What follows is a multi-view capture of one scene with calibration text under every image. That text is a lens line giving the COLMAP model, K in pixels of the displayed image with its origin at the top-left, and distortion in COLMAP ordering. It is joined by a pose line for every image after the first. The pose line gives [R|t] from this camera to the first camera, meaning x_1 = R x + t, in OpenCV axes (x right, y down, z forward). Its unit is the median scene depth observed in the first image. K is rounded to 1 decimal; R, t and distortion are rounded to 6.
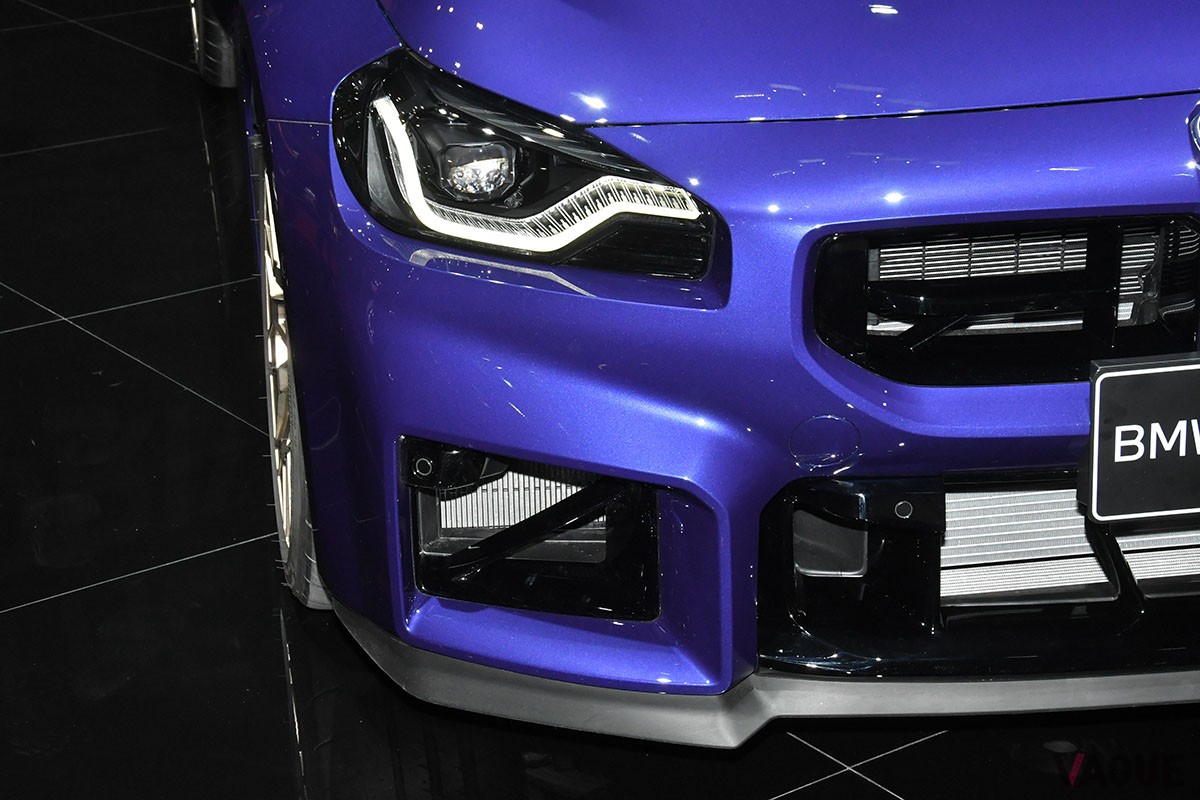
lens RADIAL K [[2767.2, 0, 582.4], [0, 2767.2, 421.8], [0, 0, 1]] dist [0.521217, 0.000000]
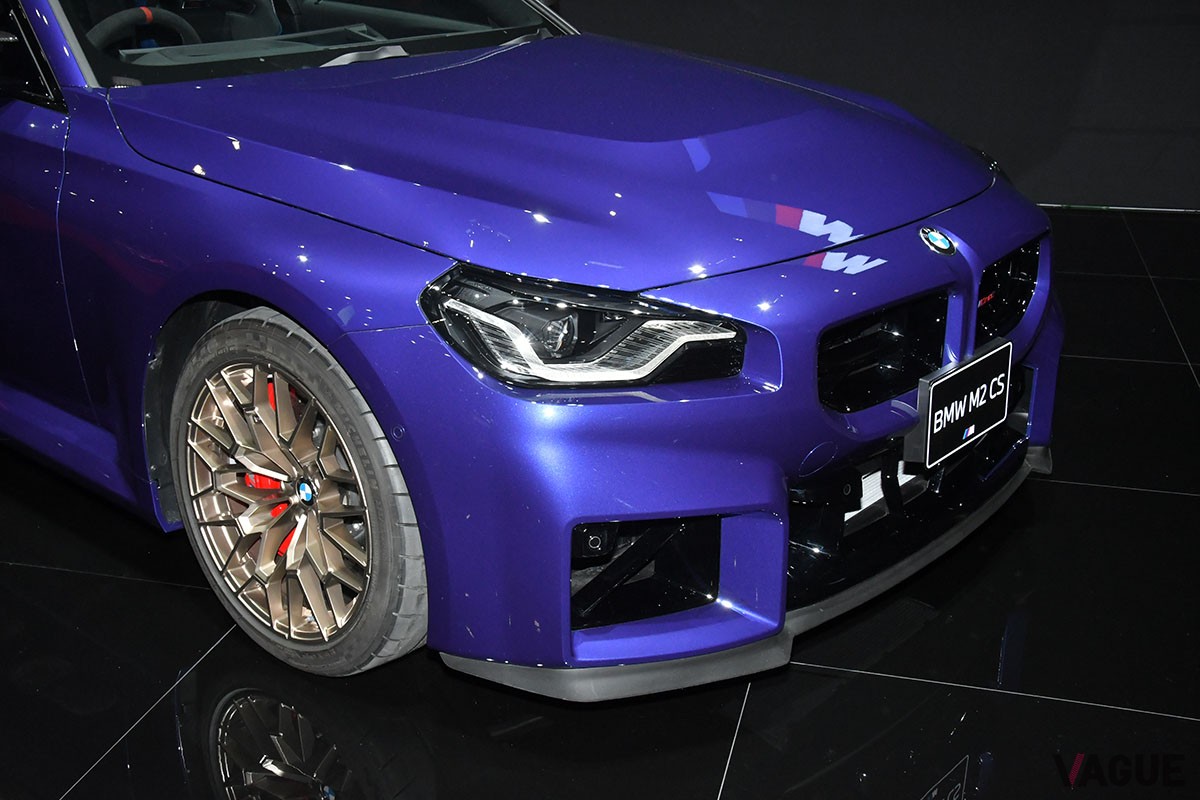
lens RADIAL K [[1359.9, 0, 627.3], [0, 1359.9, 443.0], [0, 0, 1]] dist [0.025479, 0.000000]
pose [[0.764394, -0.219376, 0.606280, -0.474597], [0.215157, 0.973224, 0.080883, -0.089870], [-0.607790, 0.068619, 0.791127, 0.443768]]
